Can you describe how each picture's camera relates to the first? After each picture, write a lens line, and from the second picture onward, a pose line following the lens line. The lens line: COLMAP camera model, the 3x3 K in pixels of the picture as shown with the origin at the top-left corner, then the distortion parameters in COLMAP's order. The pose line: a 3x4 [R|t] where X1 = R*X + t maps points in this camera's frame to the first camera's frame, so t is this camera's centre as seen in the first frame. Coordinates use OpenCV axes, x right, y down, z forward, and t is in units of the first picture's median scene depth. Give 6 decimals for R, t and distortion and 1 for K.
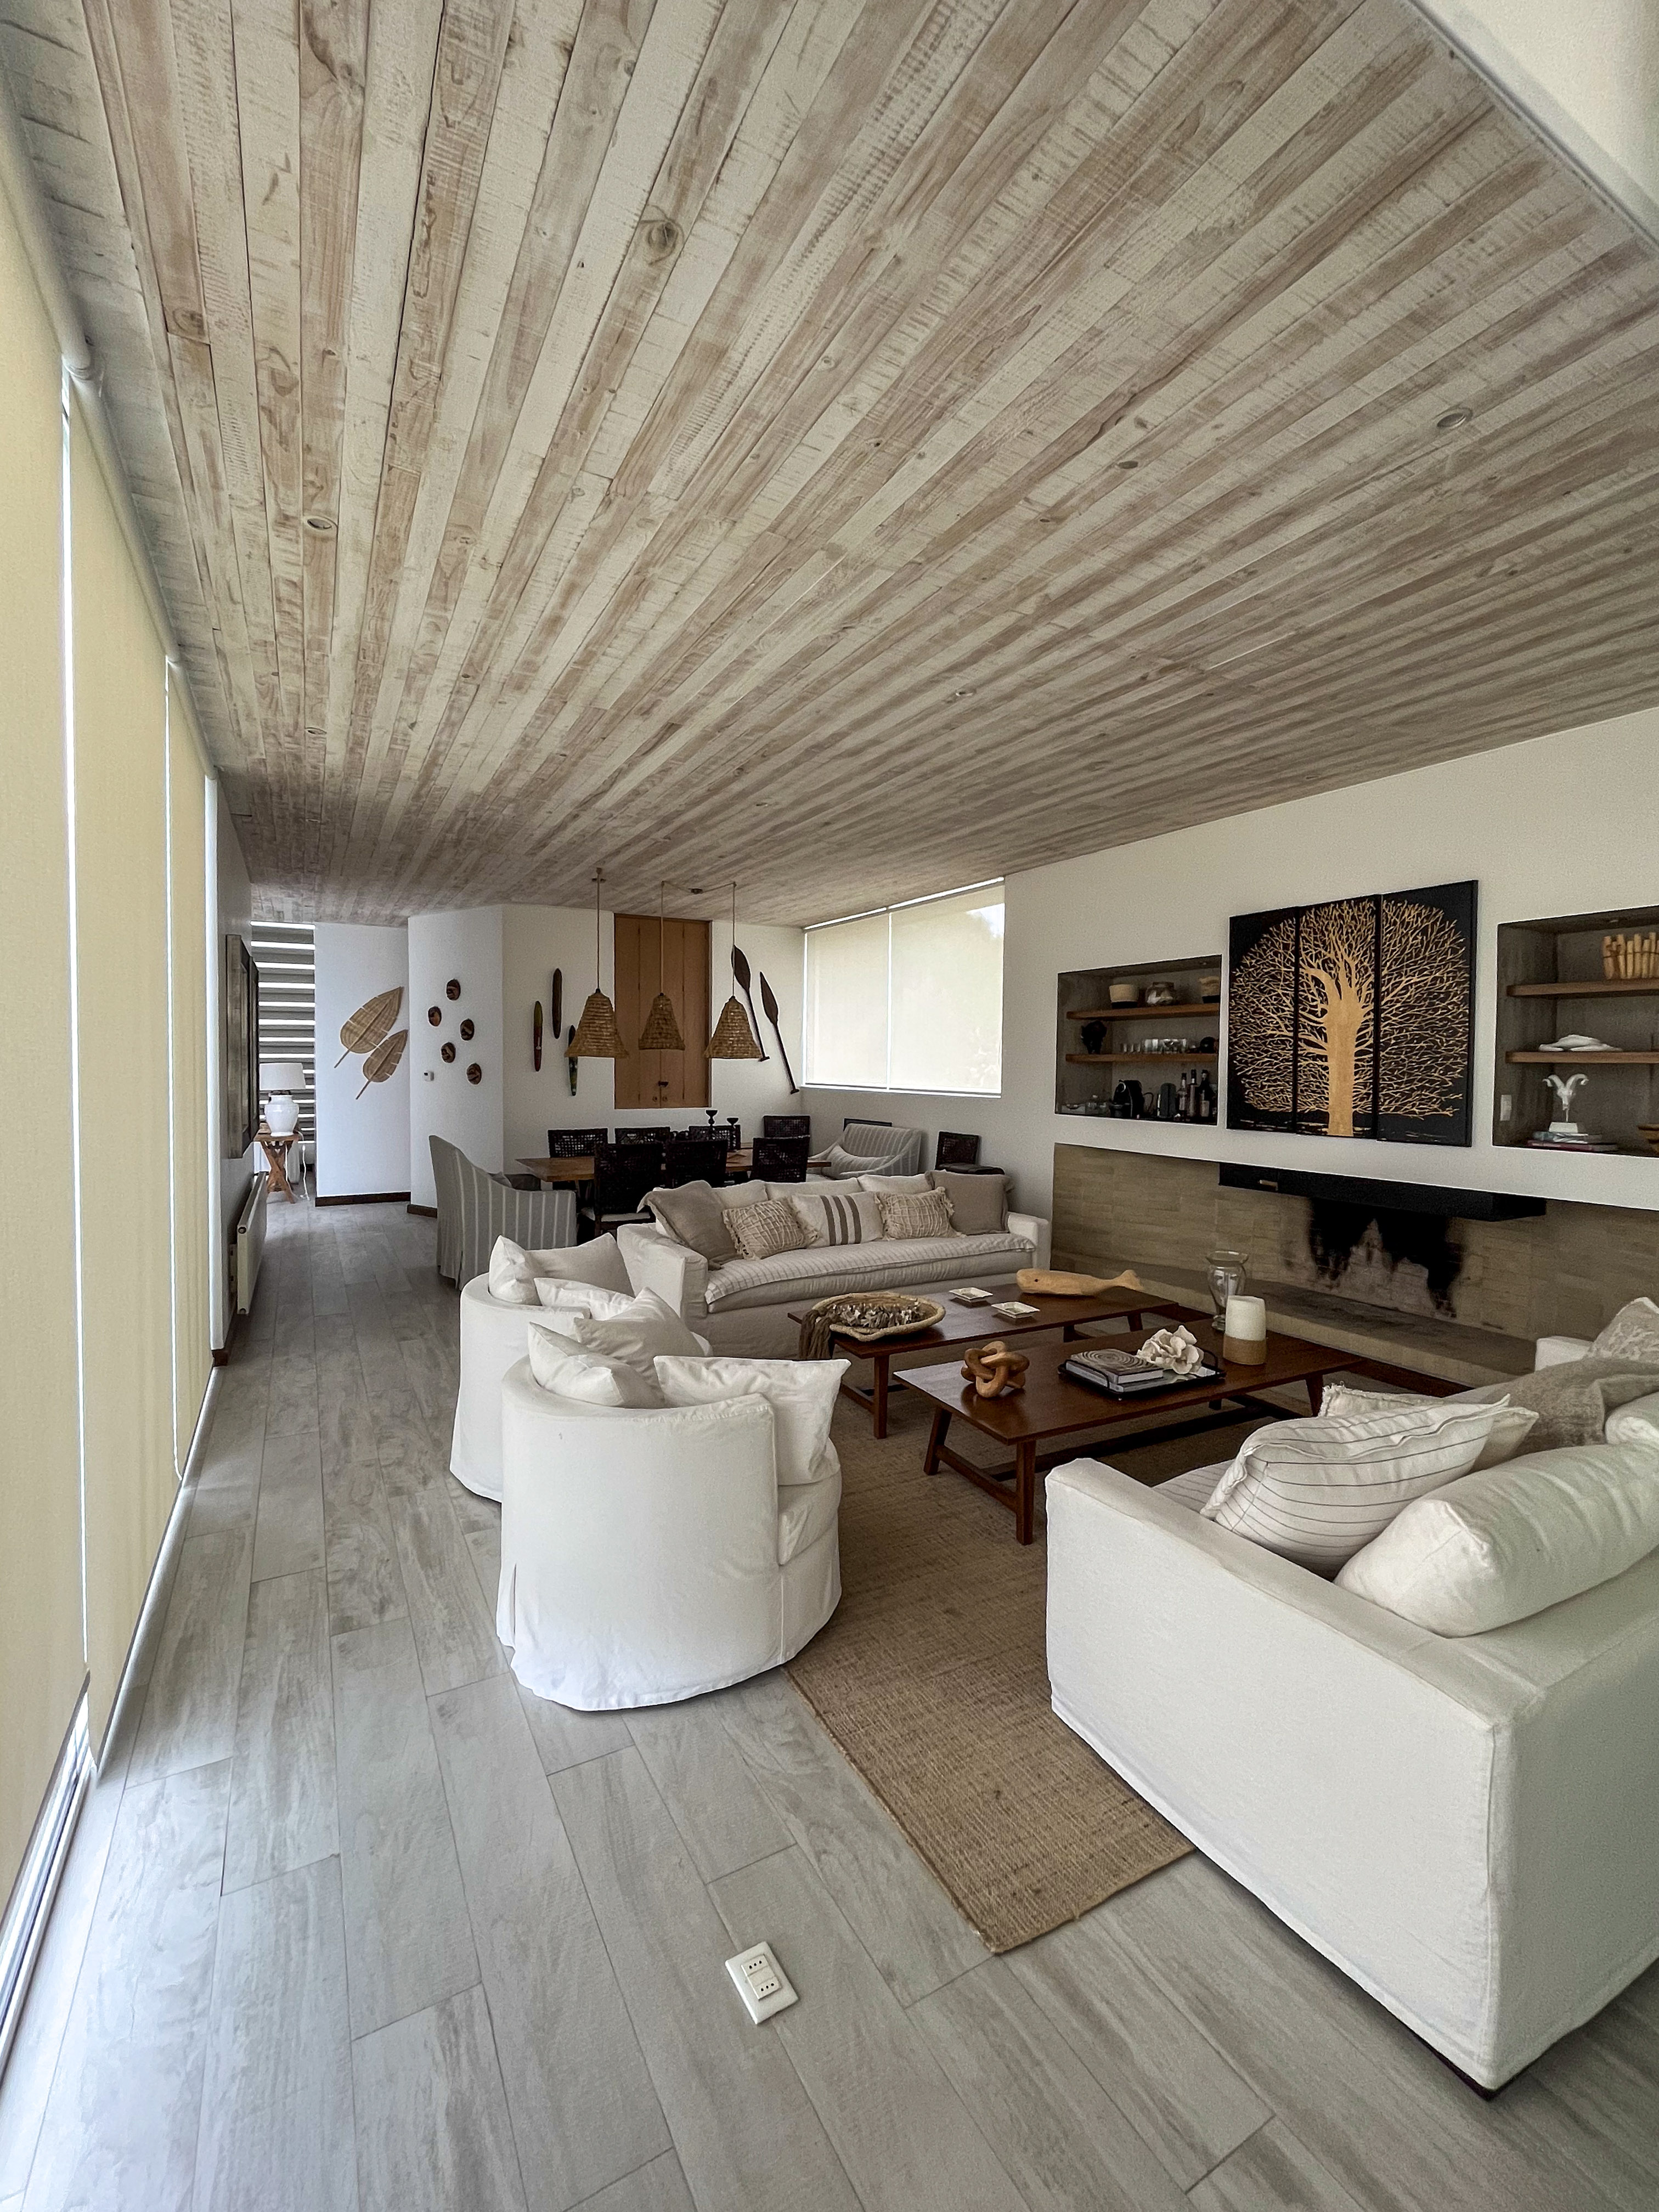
lens RADIAL K [[884.0, 0, 829.8], [0, 884.0, 1089.5], [0, 0, 1]] dist [-0.003342, 0.000738]
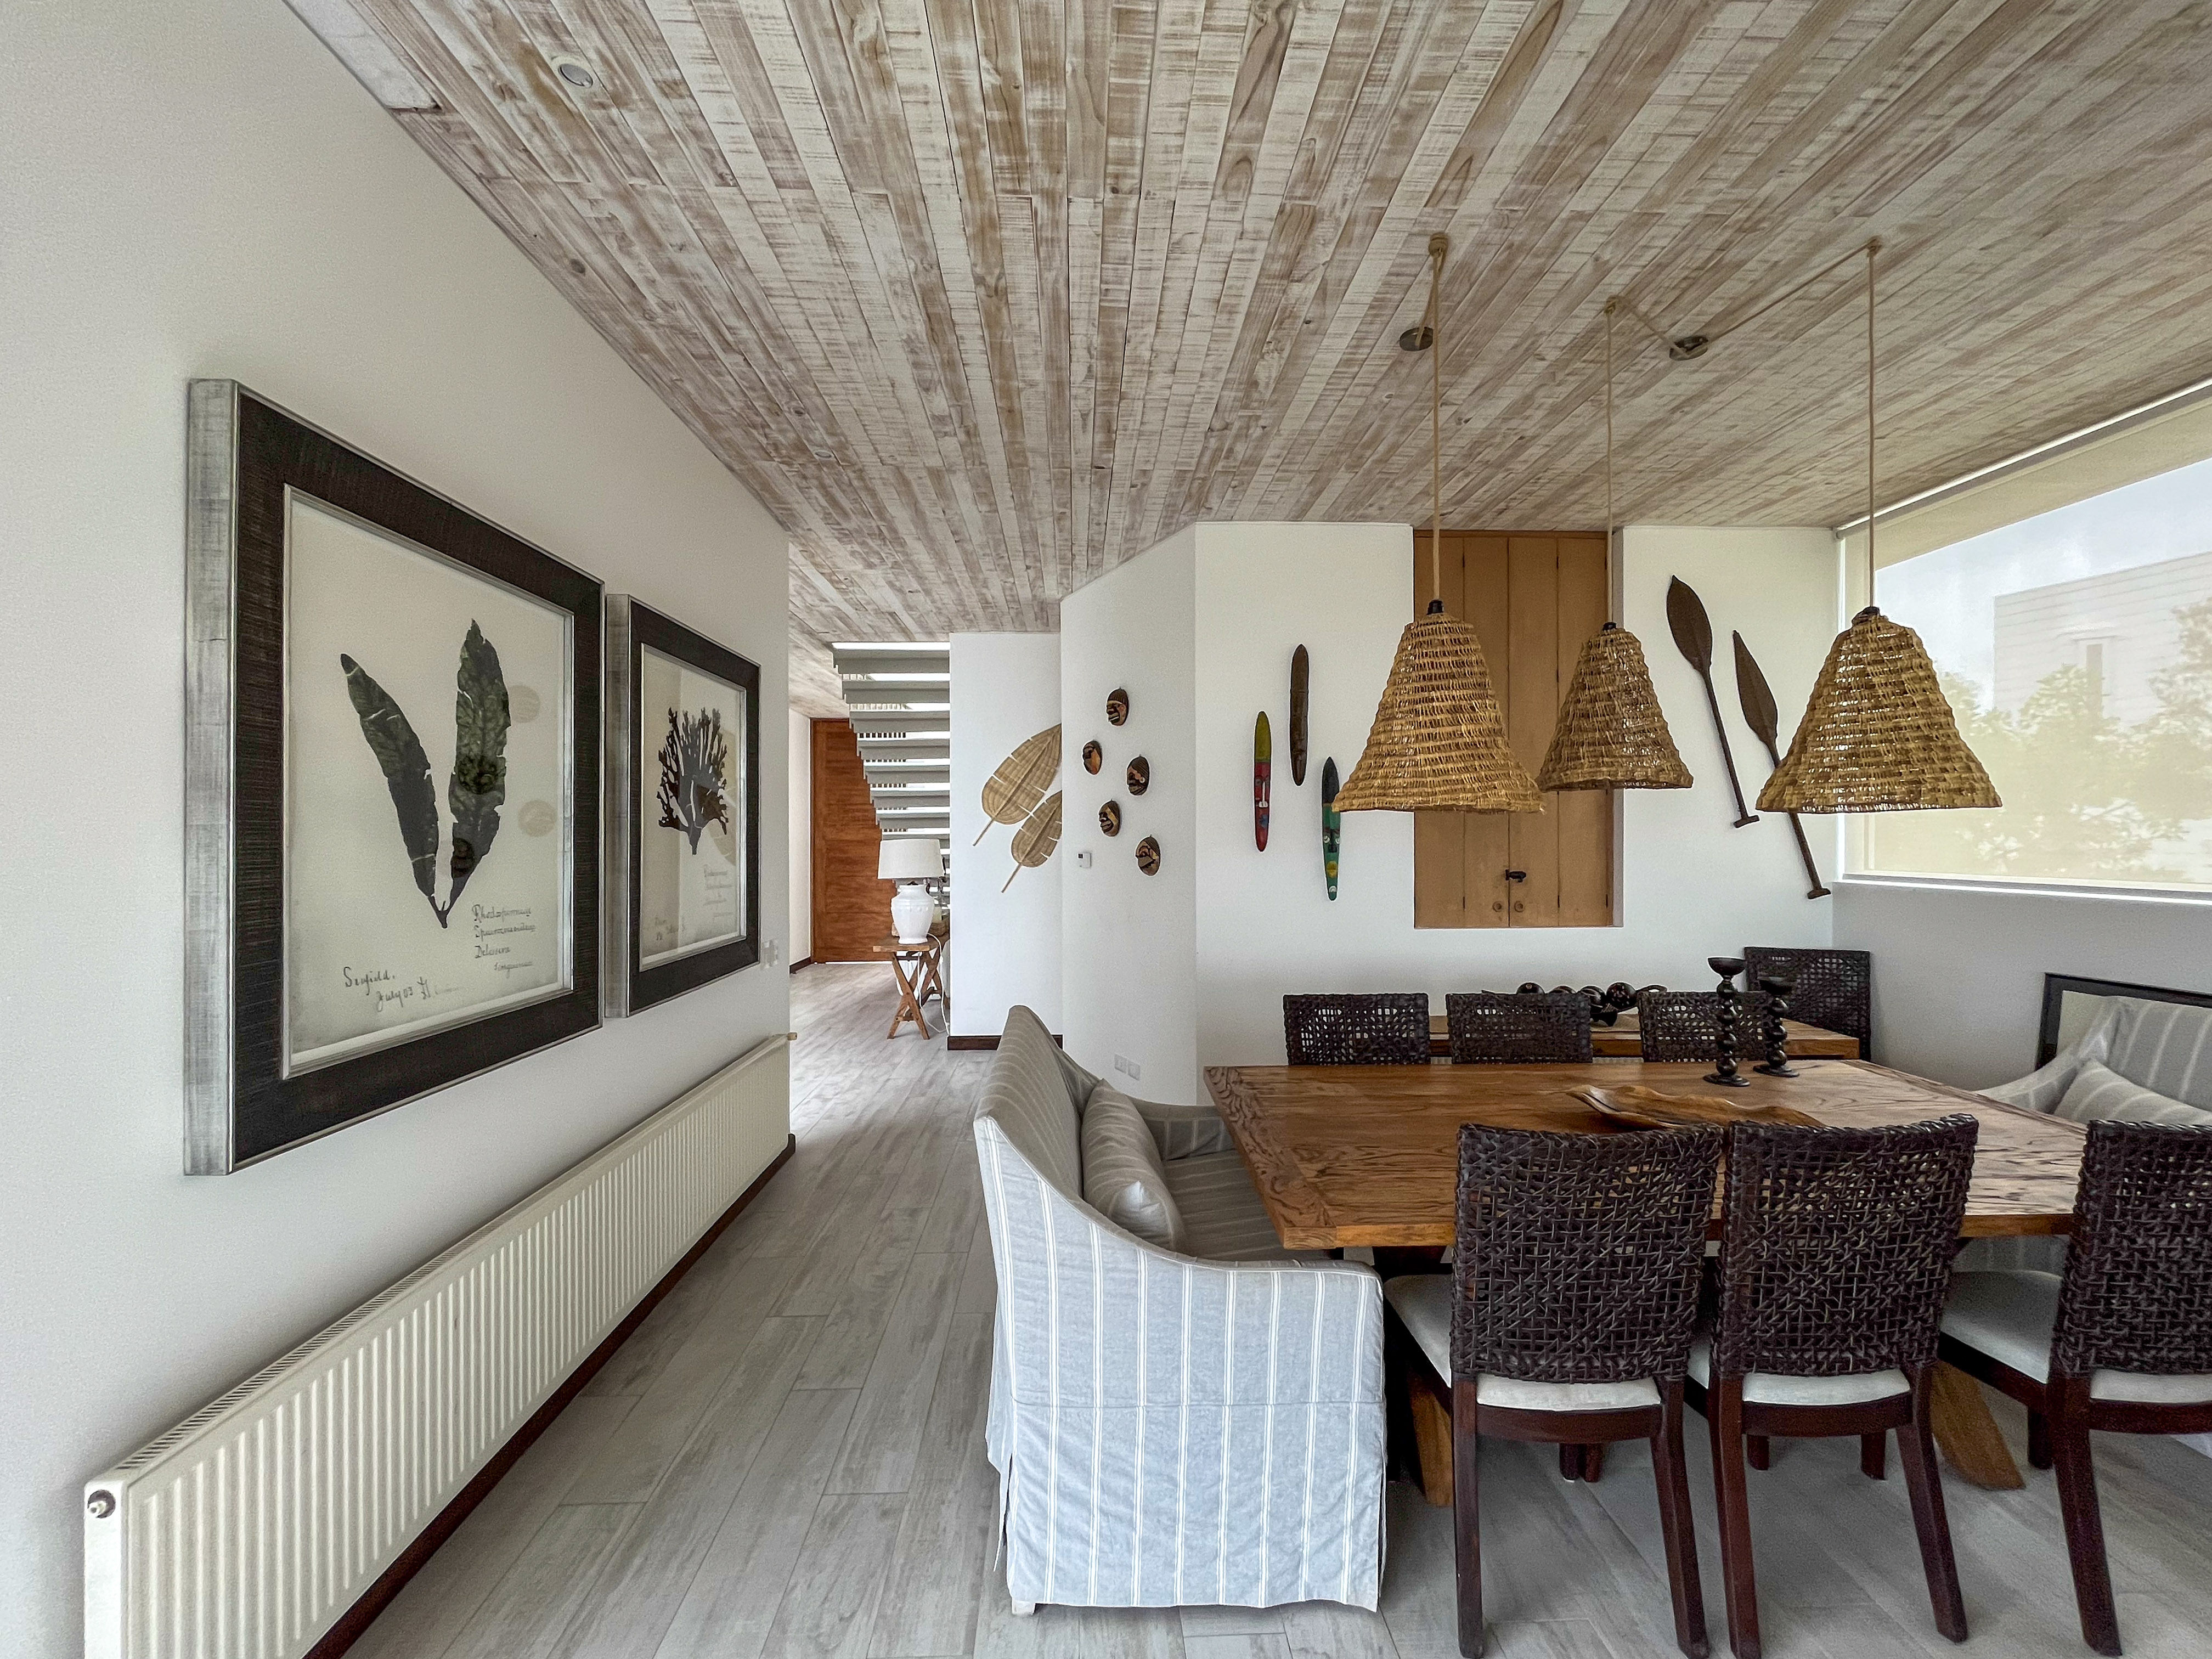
lens RADIAL K [[884.0, 0, 1108.5], [0, 884.0, 833.3], [0, 0, 1]] dist [-0.003342, 0.000738]
pose [[0.878582, -0.013460, -0.477402, -0.153208], [-0.004000, 0.999360, -0.035537, -0.011474], [0.477575, 0.033132, 0.877966, 0.473123]]
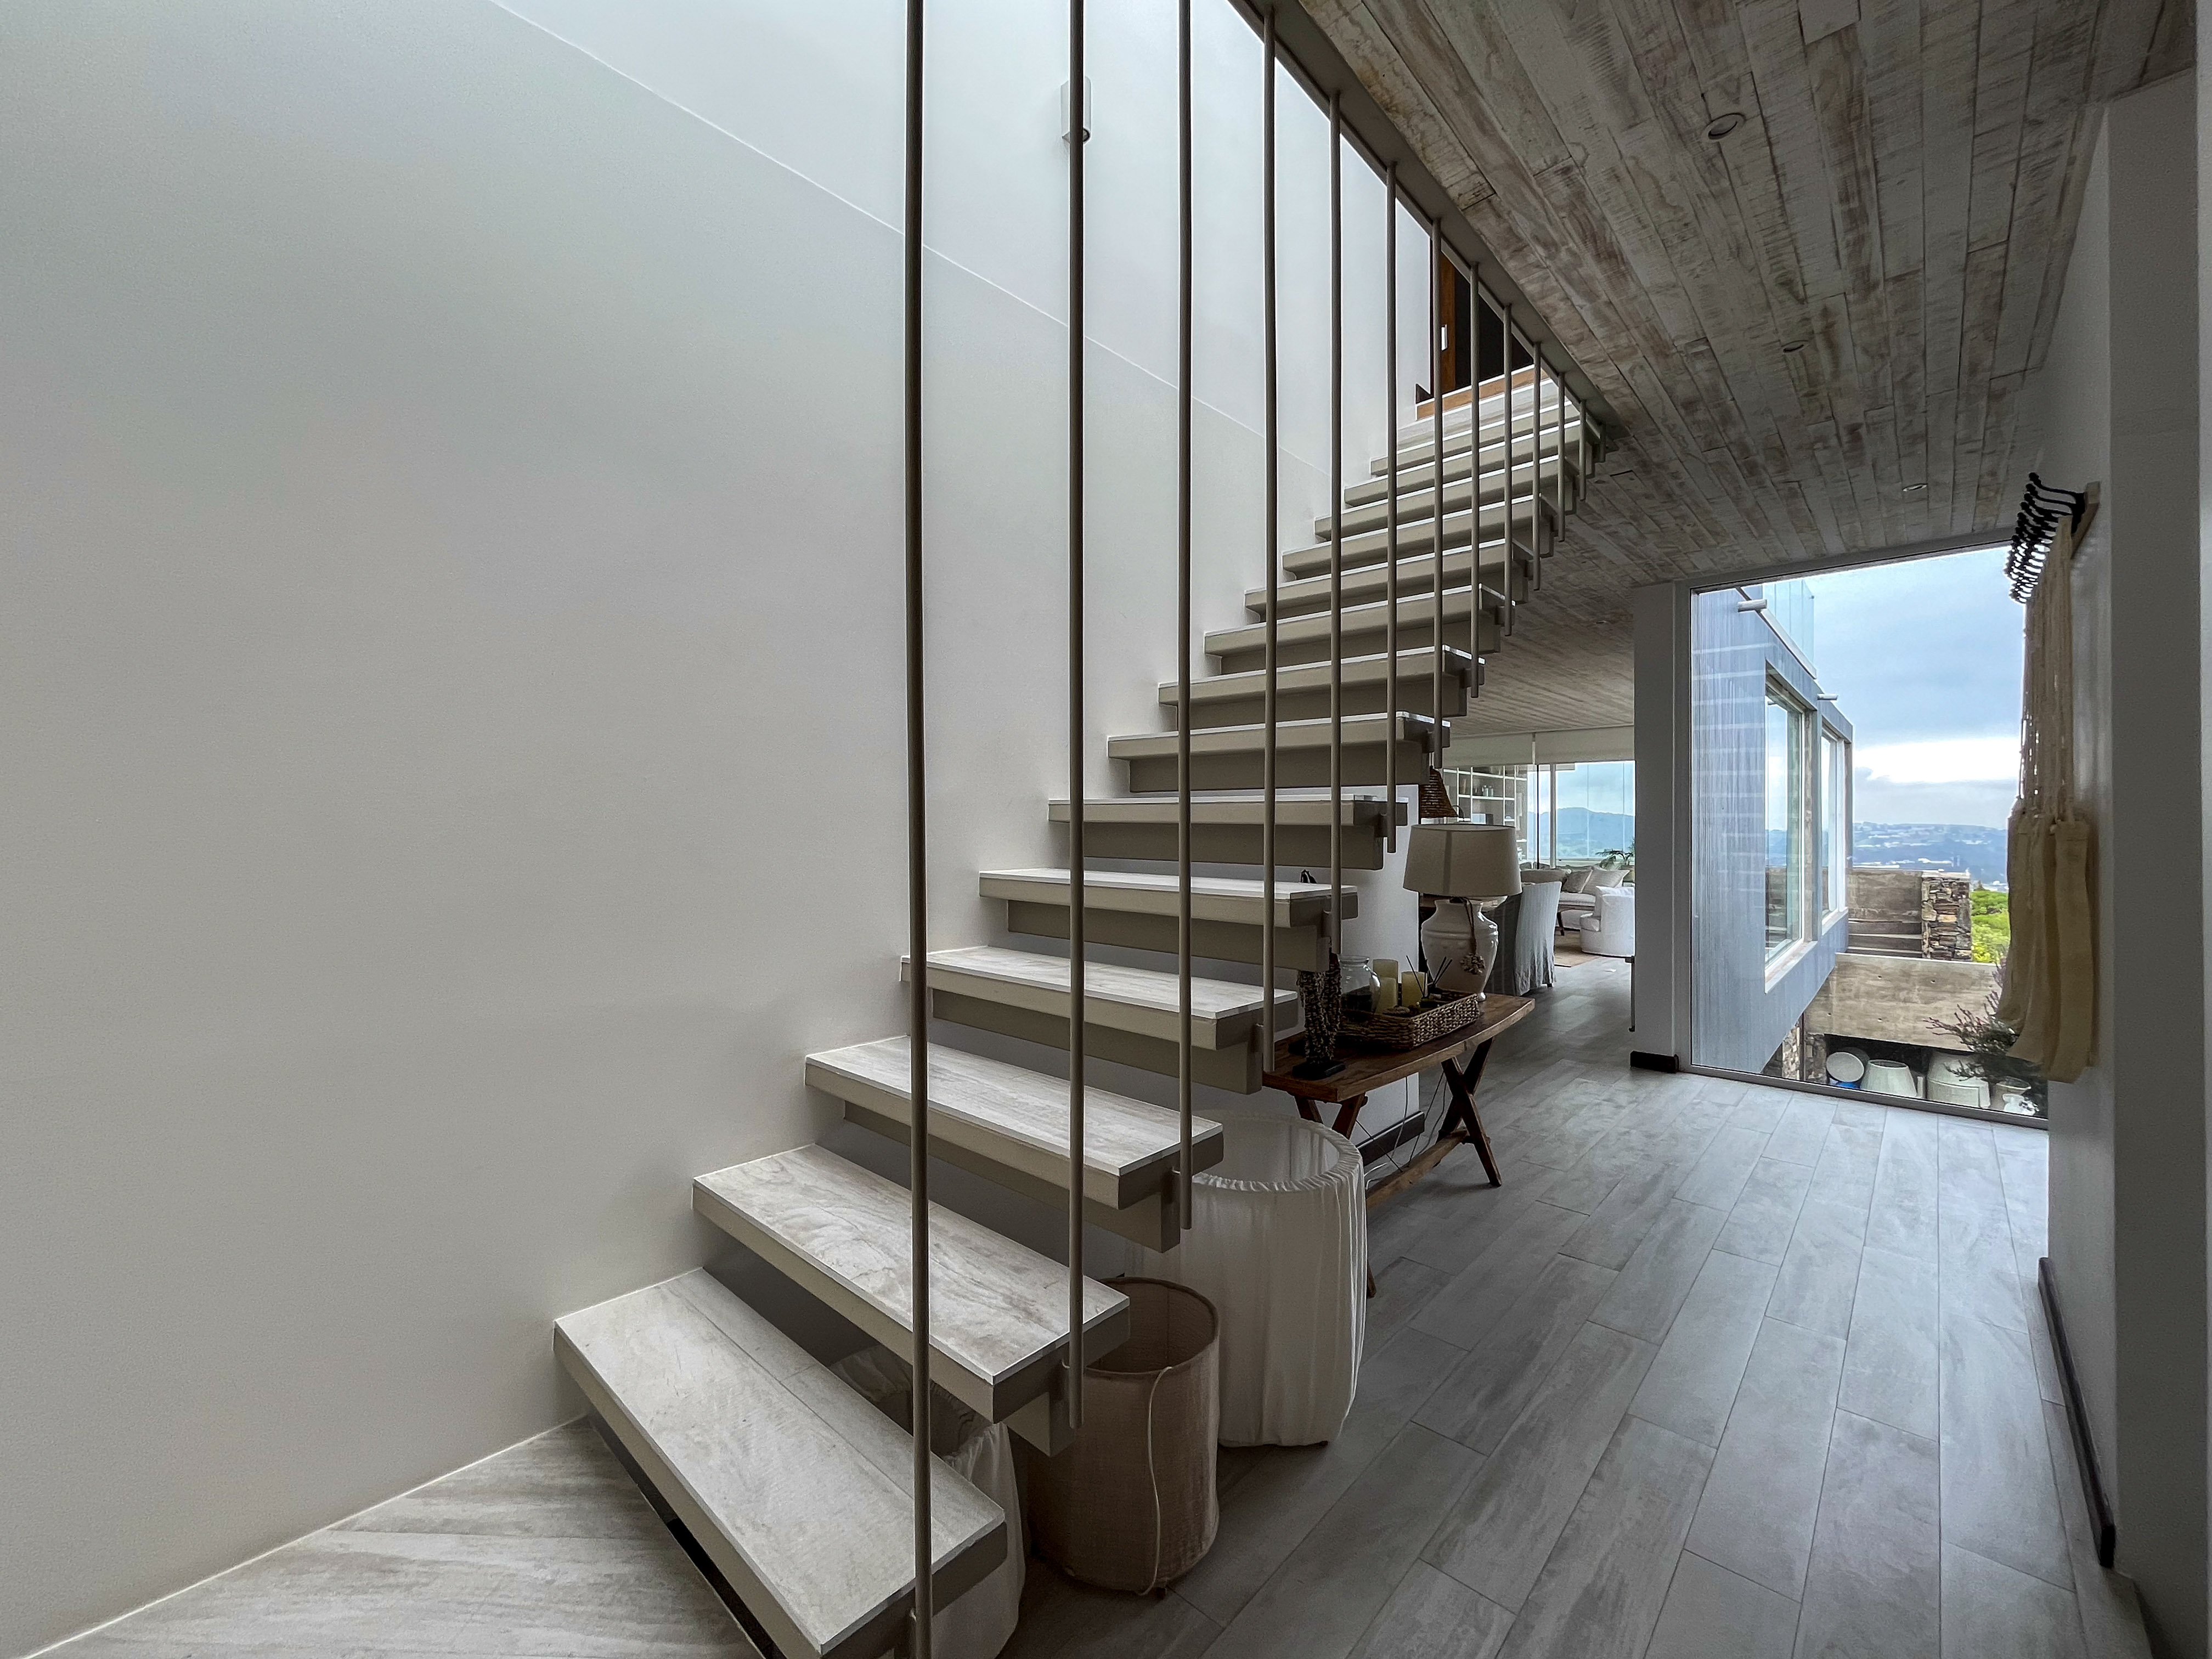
lens RADIAL K [[884.0, 0, 1110.7], [0, 884.0, 822.5], [0, 0, 1]] dist [-0.003342, 0.000738]
pose [[-0.275828, -0.003419, 0.961201, -1.029423], [0.028138, 0.999536, 0.011630, -0.042653], [-0.960795, 0.030255, -0.275604, 1.336910]]
